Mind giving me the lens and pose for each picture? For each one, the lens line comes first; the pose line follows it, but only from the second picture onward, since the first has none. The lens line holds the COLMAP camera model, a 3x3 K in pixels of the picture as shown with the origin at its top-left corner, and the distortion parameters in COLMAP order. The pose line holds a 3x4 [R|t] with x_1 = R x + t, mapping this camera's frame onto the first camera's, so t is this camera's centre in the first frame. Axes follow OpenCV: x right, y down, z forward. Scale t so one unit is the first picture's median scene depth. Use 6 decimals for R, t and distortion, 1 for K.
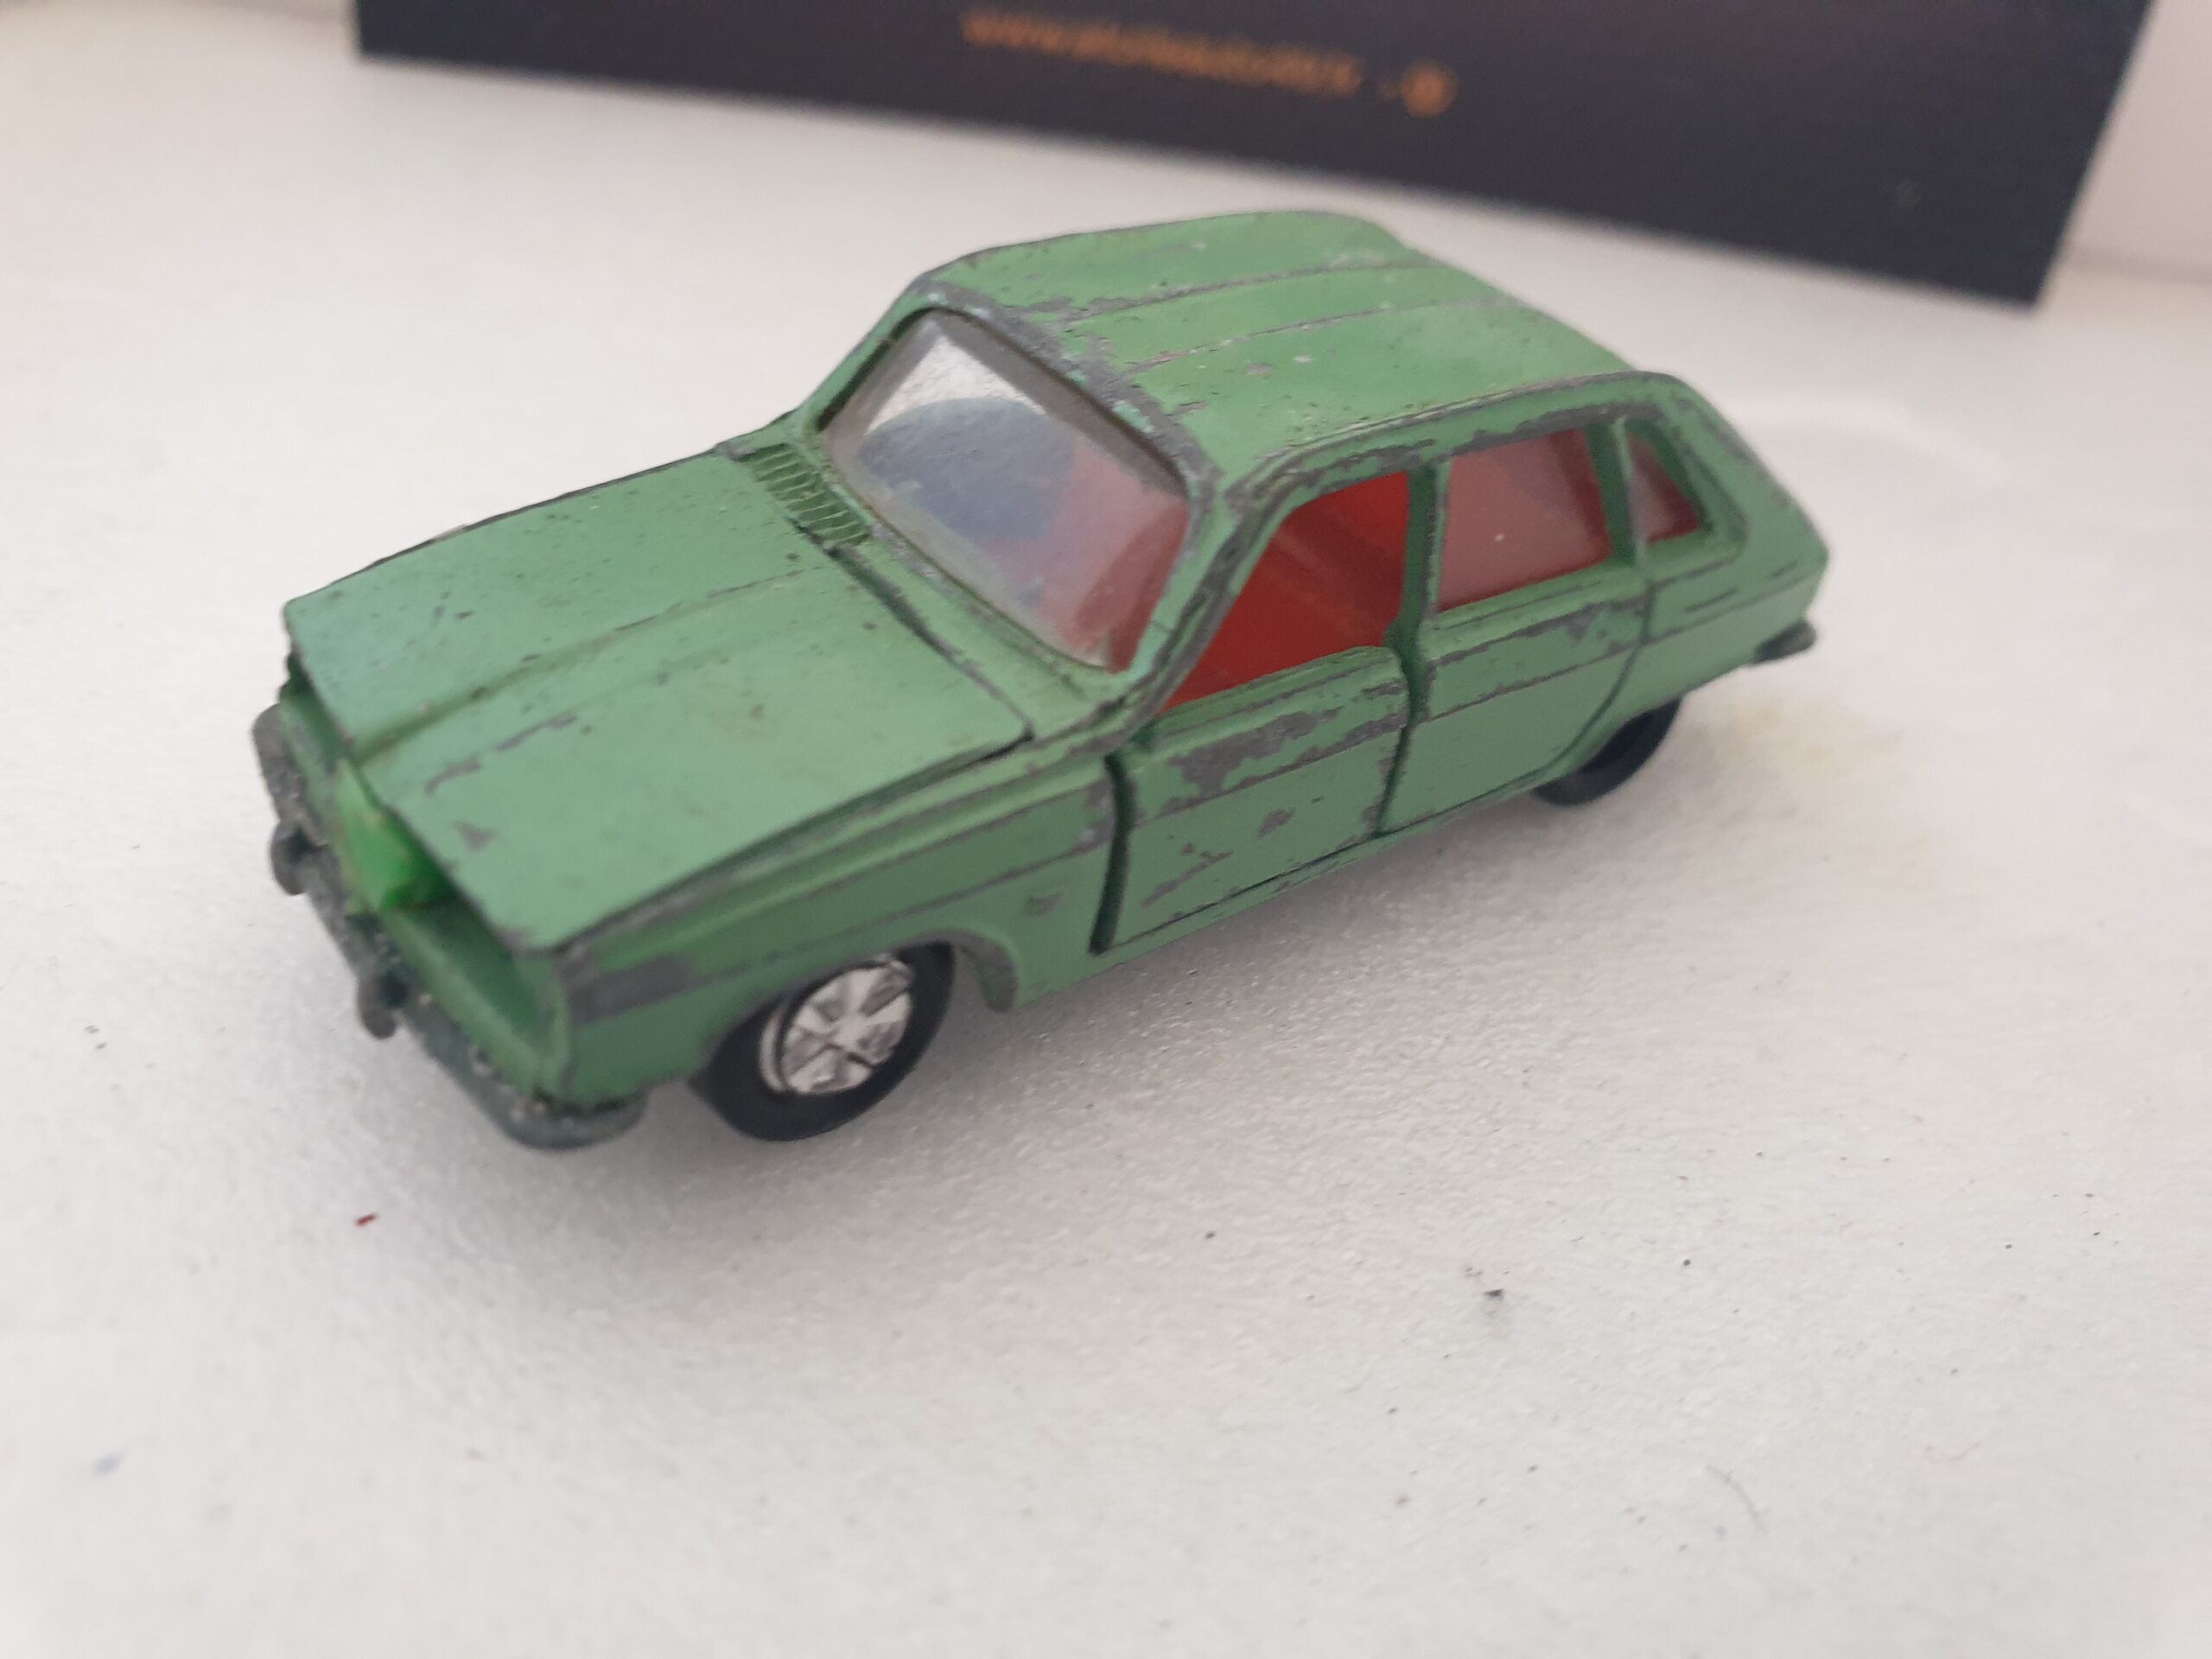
lens RADIAL K [[1750.8, 0, 1114.9], [0, 1750.8, 803.3], [0, 0, 1]] dist [-0.069604, 0.006388]
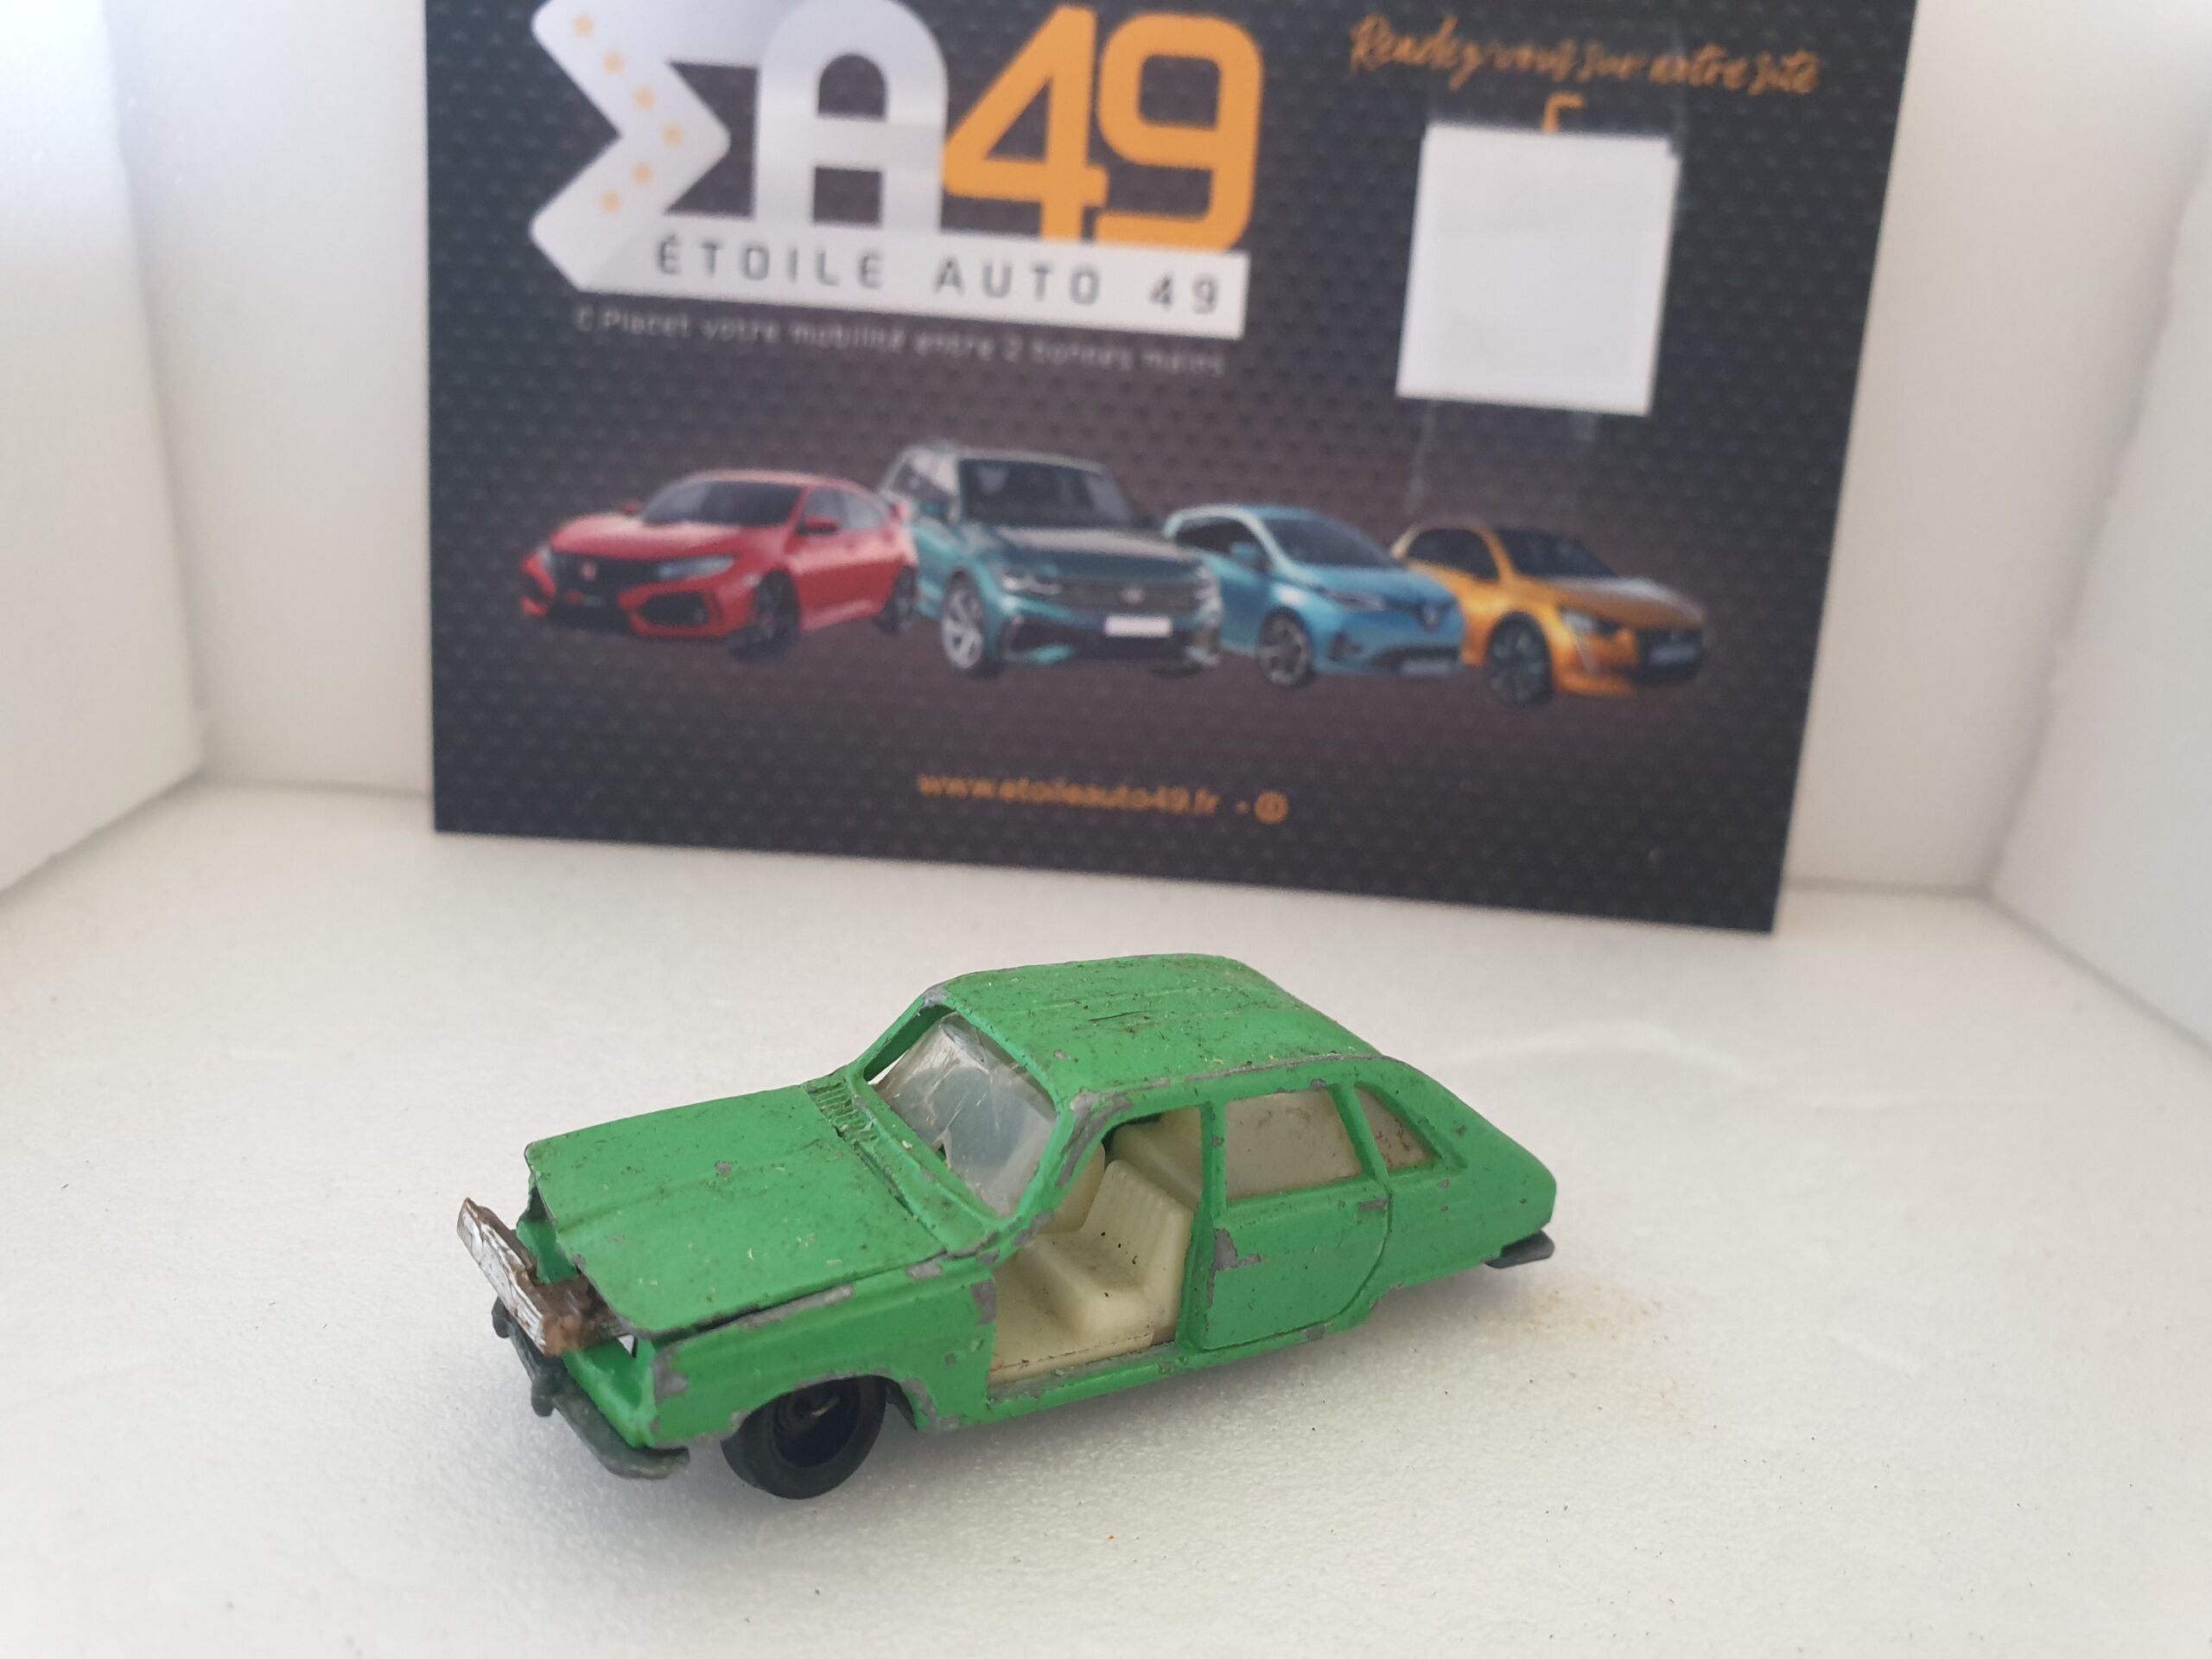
lens RADIAL K [[1750.8, 0, 1099.2], [0, 1750.8, 835.3], [0, 0, 1]] dist [-0.069604, 0.006388]
pose [[0.996818, -0.072753, 0.032565, 0.008912], [0.079136, 0.952156, -0.295189, -0.023522], [-0.009532, 0.296826, 0.954884, -0.378702]]
